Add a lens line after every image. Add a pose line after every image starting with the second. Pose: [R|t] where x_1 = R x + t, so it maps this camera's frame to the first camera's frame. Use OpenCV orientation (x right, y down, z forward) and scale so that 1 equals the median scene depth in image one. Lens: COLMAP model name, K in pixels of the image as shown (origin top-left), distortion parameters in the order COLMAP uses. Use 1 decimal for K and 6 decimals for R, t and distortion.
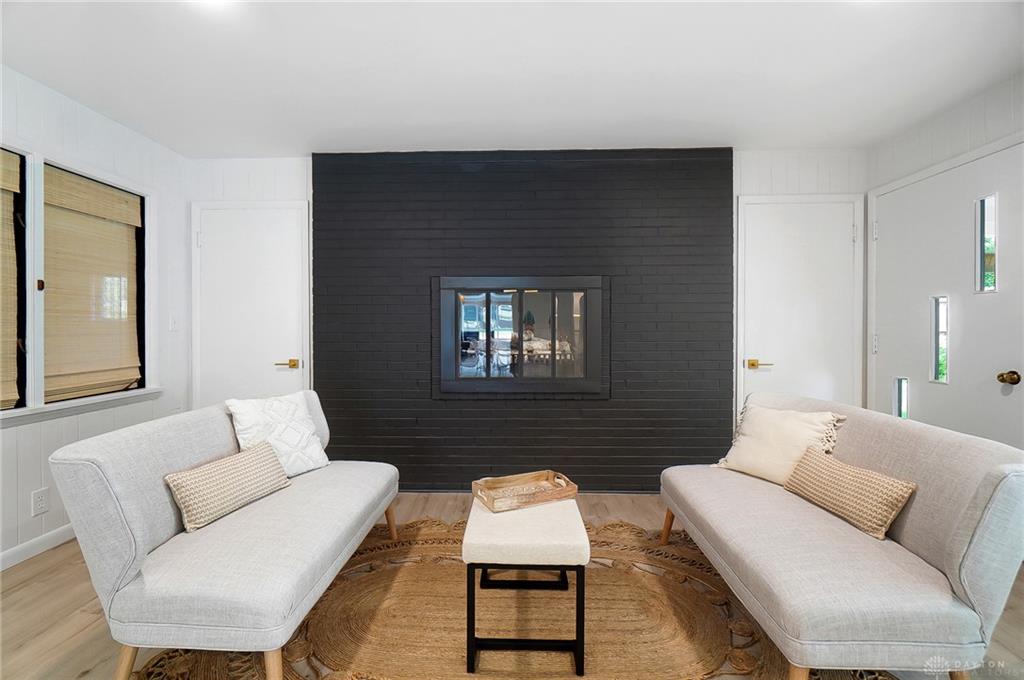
lens RADIAL K [[439.8, 0, 508.4], [0, 439.8, 333.5], [0, 0, 1]] dist [-0.001584, -0.000402]
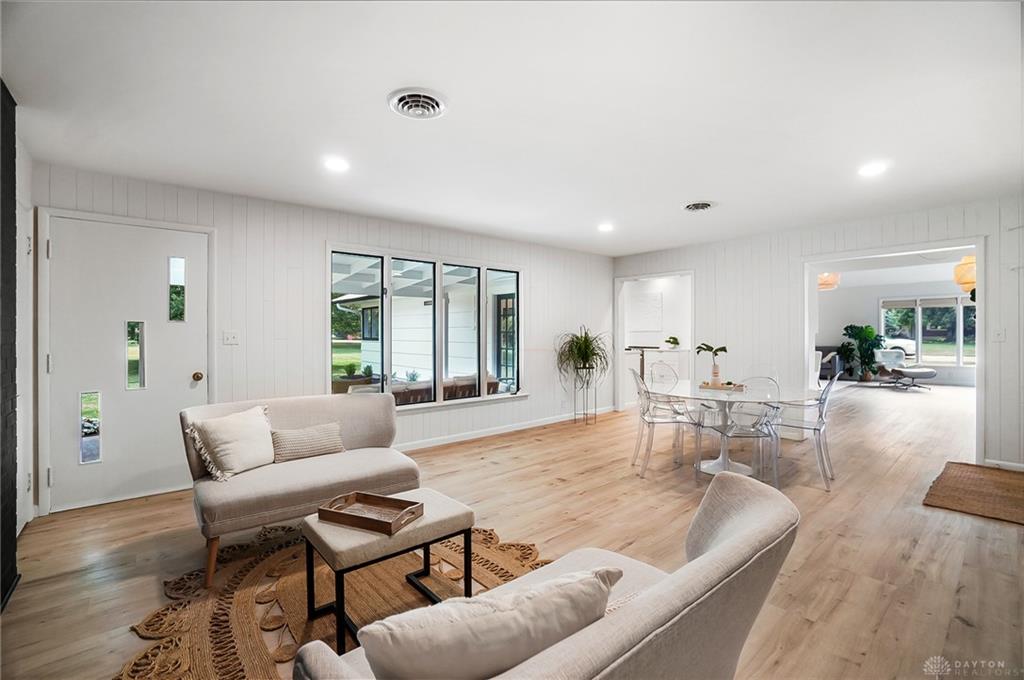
lens RADIAL K [[445.3, 0, 512.0], [0, 445.3, 340.0], [0, 0, 1]] dist [-0.059324, 0.018863]
pose [[-0.669279, -0.006993, 0.742978, -0.608518], [0.011085, 0.999750, 0.019395, -0.036764], [-0.742928, 0.021217, -0.669035, 0.936858]]
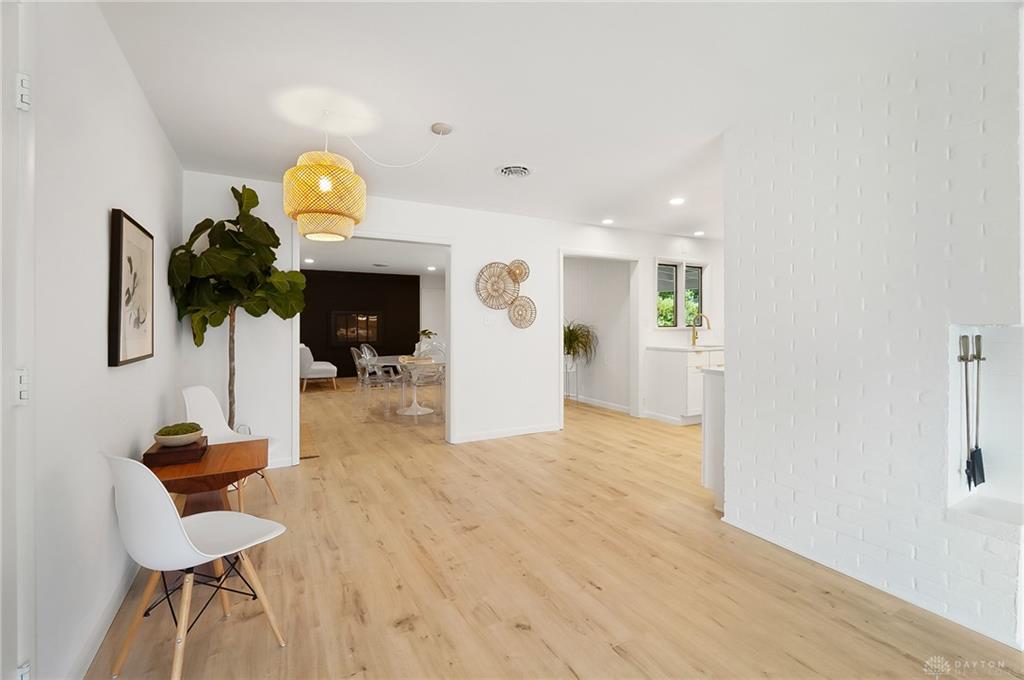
lens RADIAL K [[445.6, 0, 506.6], [0, 445.6, 324.9], [0, 0, 1]] dist [-0.003530, -0.000702]
pose [[0.867355, -0.001636, 0.497688, -0.718009], [0.004423, 0.999980, -0.004420, -0.004887], [-0.497671, 0.006035, 0.867345, -2.649785]]
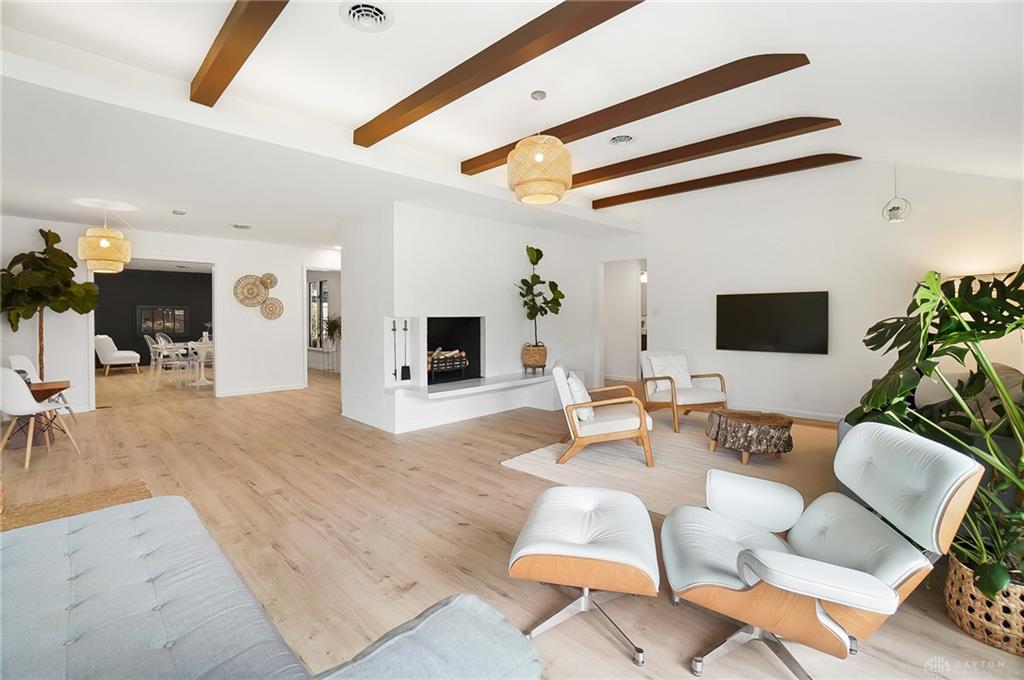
lens RADIAL K [[455.2, 0, 506.1], [0, 455.2, 322.2], [0, 0, 1]] dist [-0.061922, 0.022280]
pose [[0.685520, -0.011858, 0.727957, -0.757117], [0.008863, 0.999929, 0.007942, 0.007079], [-0.728000, 0.001008, 0.685576, -3.912109]]
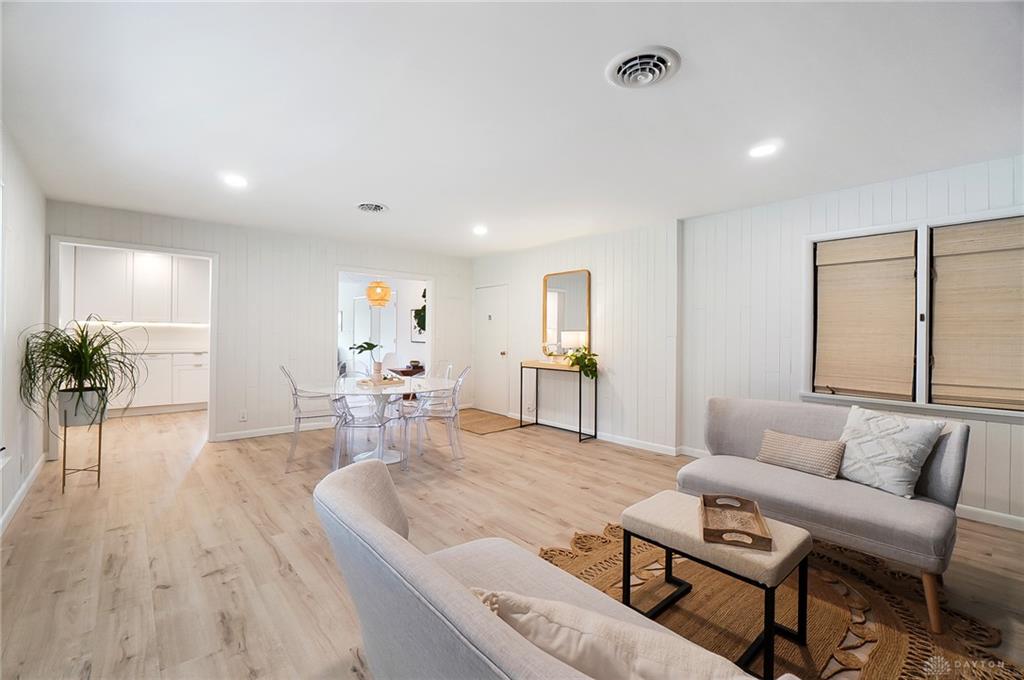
lens RADIAL K [[435.2, 0, 502.3], [0, 435.2, 338.9], [0, 0, 1]] dist [-0.009086, -0.000015]
pose [[-0.745230, -0.001743, -0.666805, 0.685376], [-0.016405, 0.999742, 0.015721, -0.032204], [0.666606, 0.022655, -0.745066, 0.894843]]
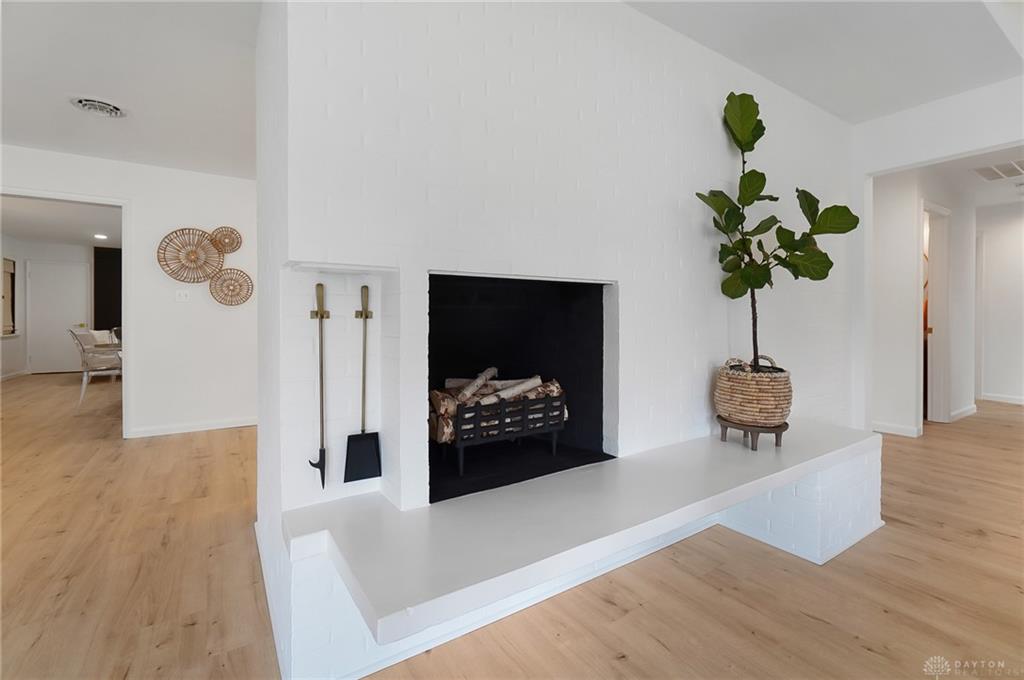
lens RADIAL K [[450.0, 0, 504.7], [0, 450.0, 319.5], [0, 0, 1]] dist [-0.003609, -0.000329]
pose [[0.826256, -0.000811, 0.563295, 0.093305], [0.002535, 0.999994, -0.002279, 0.053734], [-0.563290, 0.003311, 0.826253, -2.958040]]
